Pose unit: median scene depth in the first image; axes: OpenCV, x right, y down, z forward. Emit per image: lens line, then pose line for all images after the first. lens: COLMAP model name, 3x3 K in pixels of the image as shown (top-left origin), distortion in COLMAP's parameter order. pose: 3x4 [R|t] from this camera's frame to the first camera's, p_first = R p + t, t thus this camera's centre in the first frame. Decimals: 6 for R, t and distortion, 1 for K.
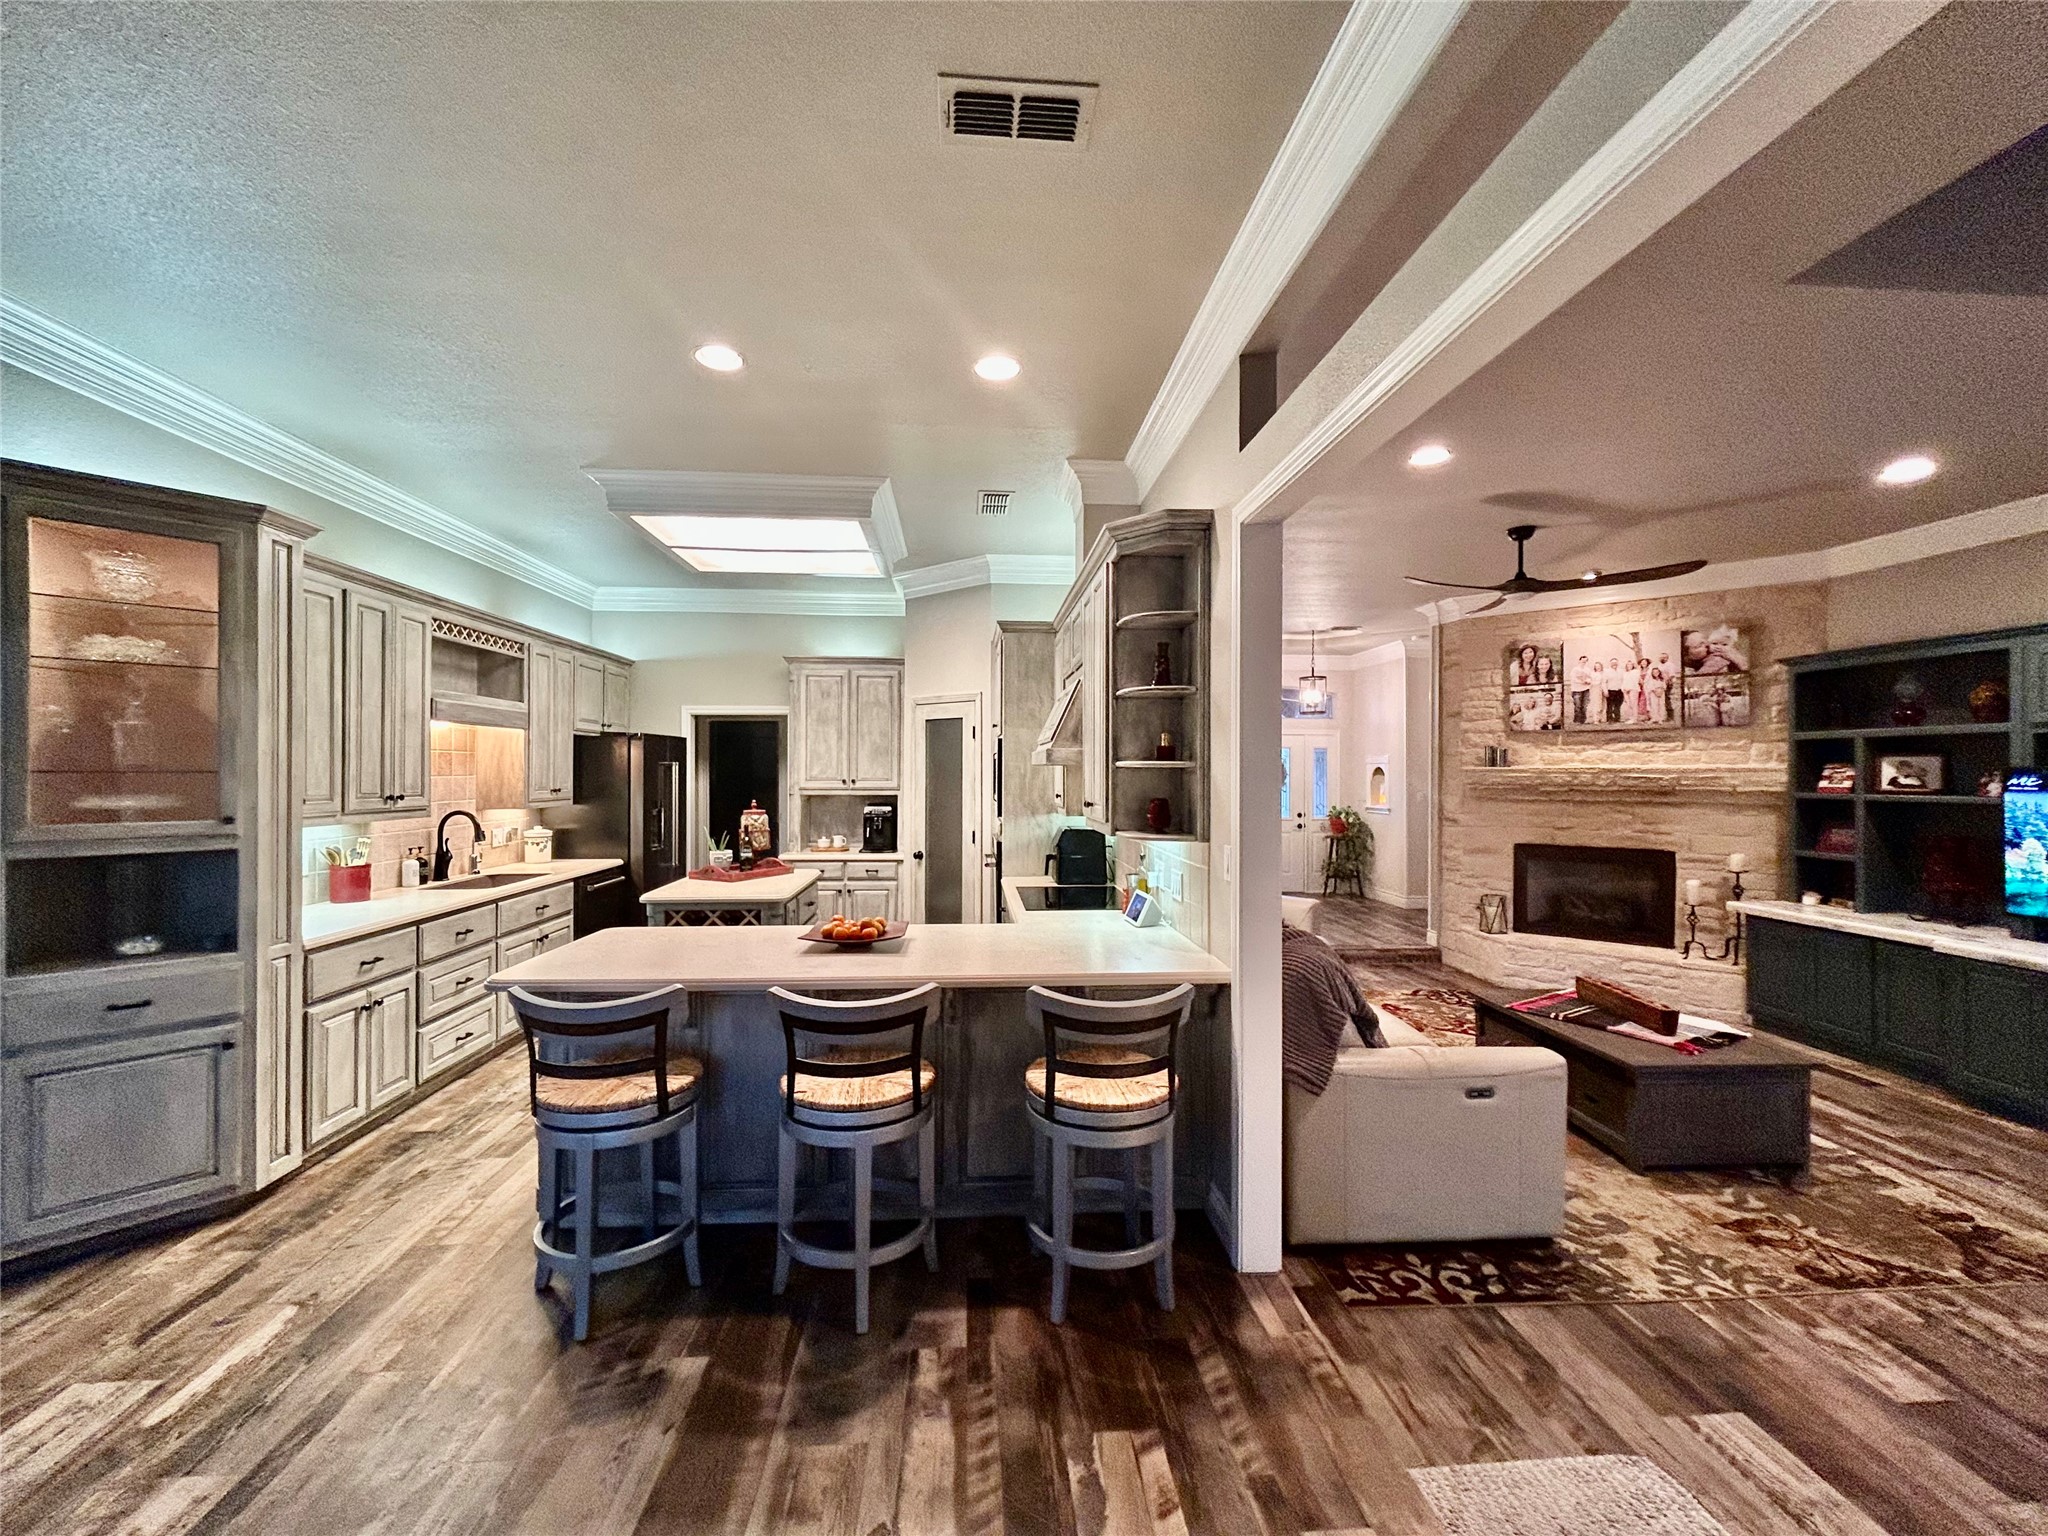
lens RADIAL K [[828.4, 0, 1023.2], [0, 828.4, 769.9], [0, 0, 1]] dist [-0.001041, 0.000007]
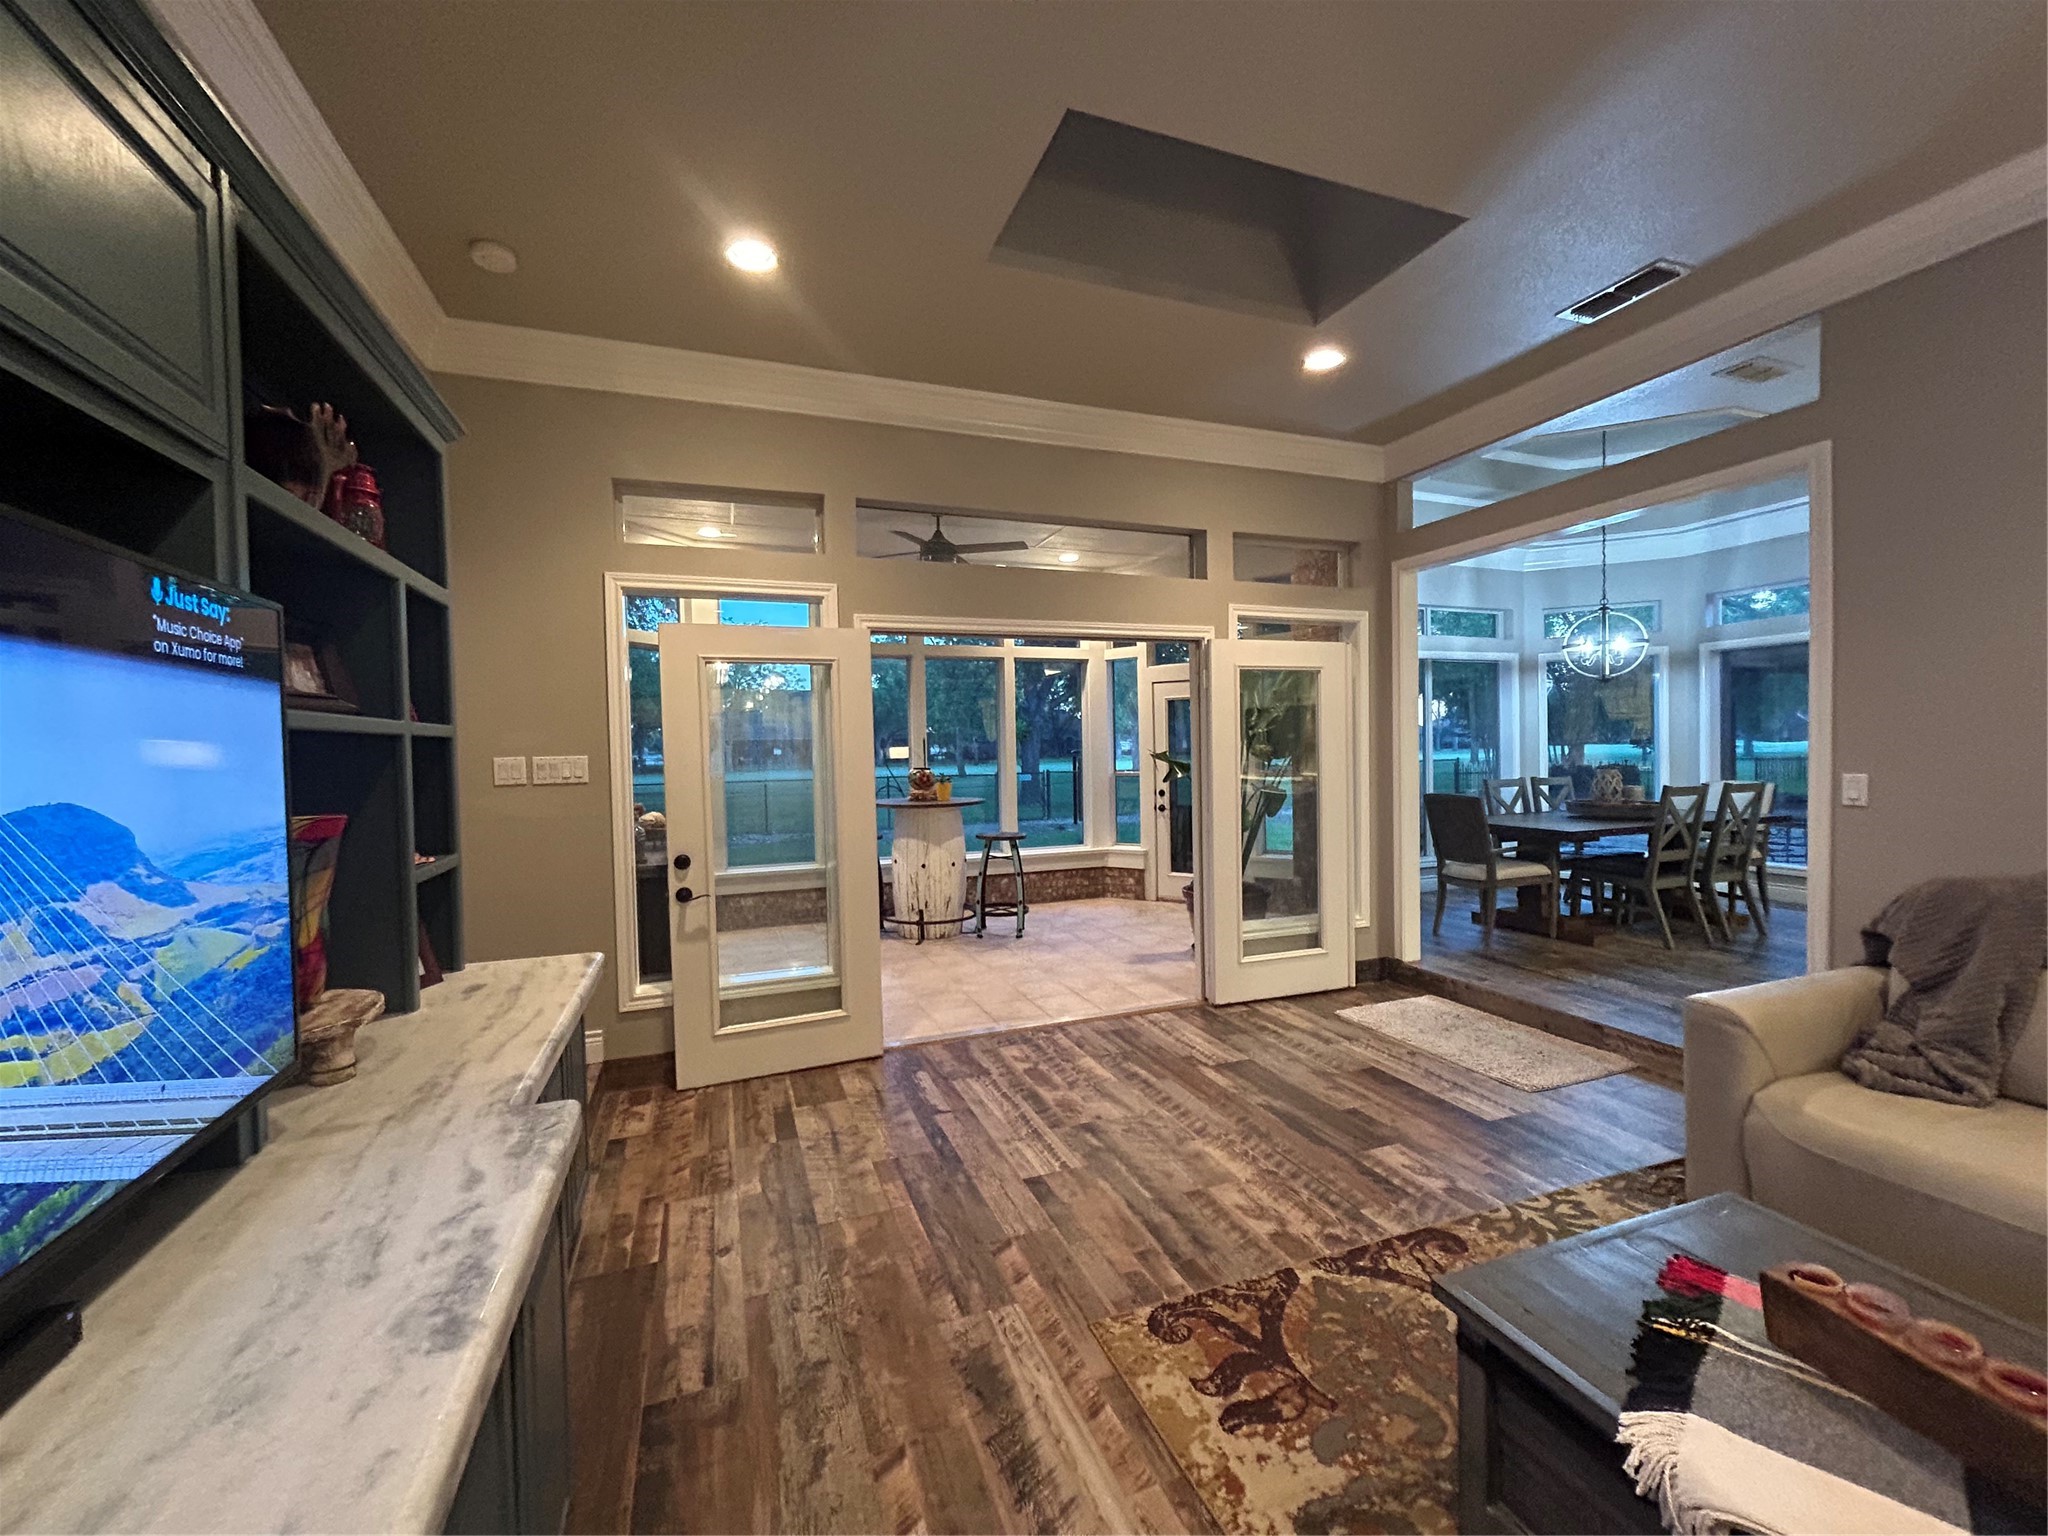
lens RADIAL K [[828.4, 0, 1025.1], [0, 828.4, 772.0], [0, 0, 1]] dist [-0.001041, 0.000007]
pose [[-0.958048, 0.022852, -0.285694, 0.834836], [0.016636, 0.999570, 0.024164, 0.047617], [0.286123, 0.018398, -0.958016, 0.874454]]
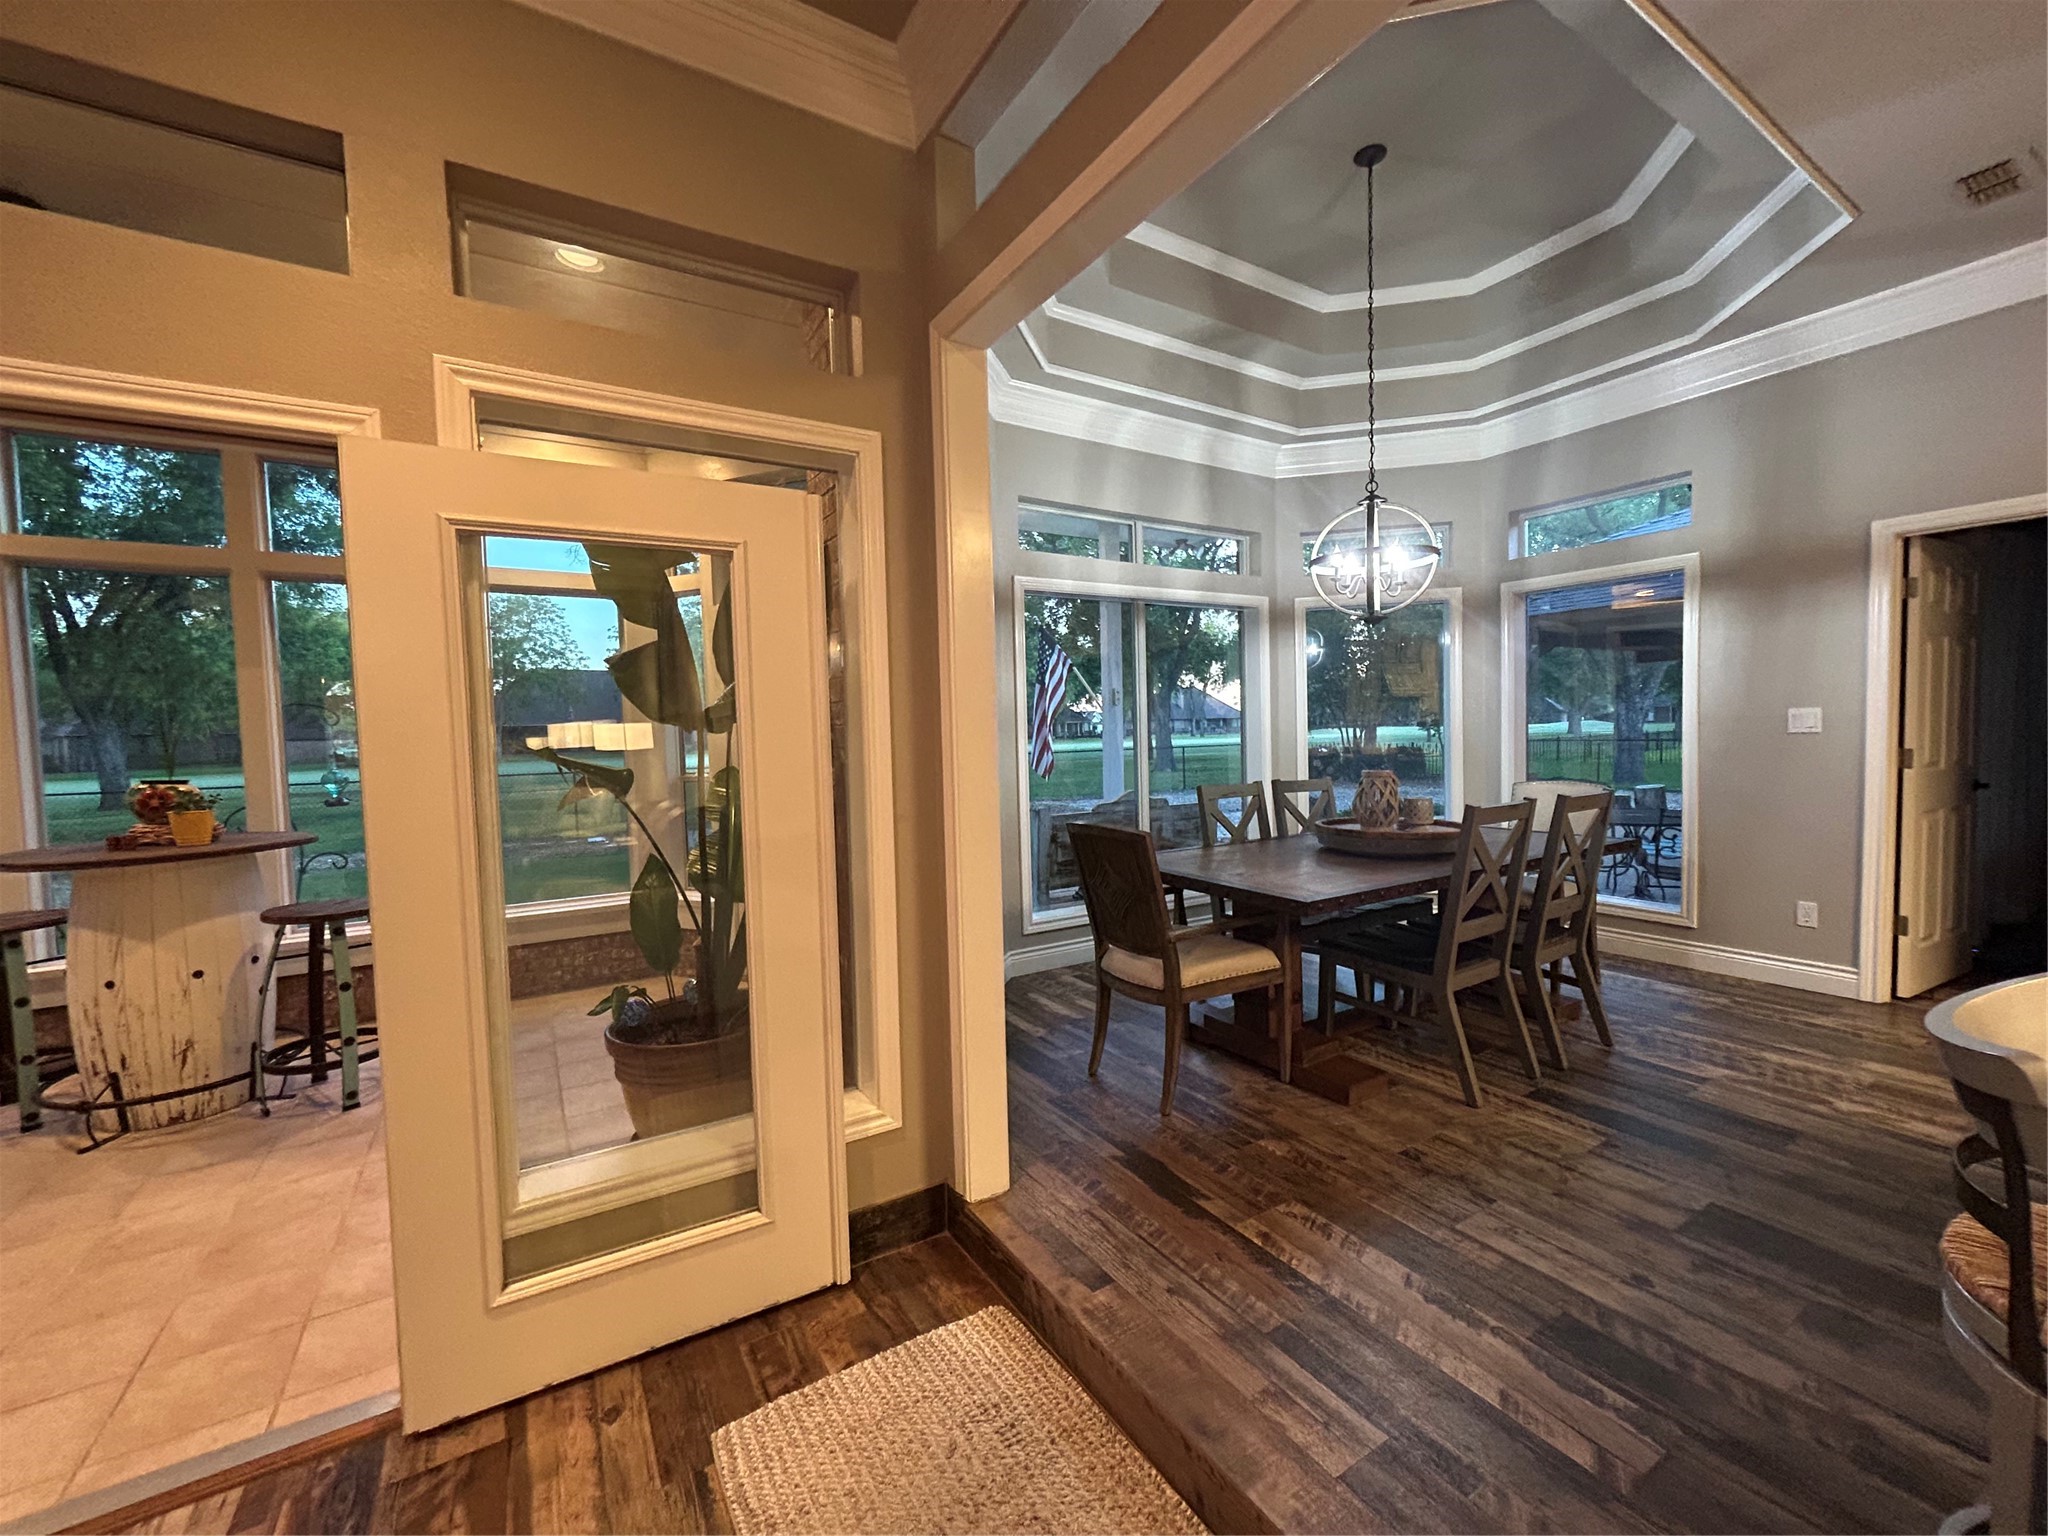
lens RADIAL K [[828.4, 0, 1024.8], [0, 828.4, 772.3], [0, 0, 1]] dist [-0.001041, 0.000007]
pose [[-0.887250, 0.041935, -0.459378, 0.334498], [0.022841, 0.998632, 0.047045, 0.048170], [0.460723, 0.031248, -0.886994, 0.499866]]
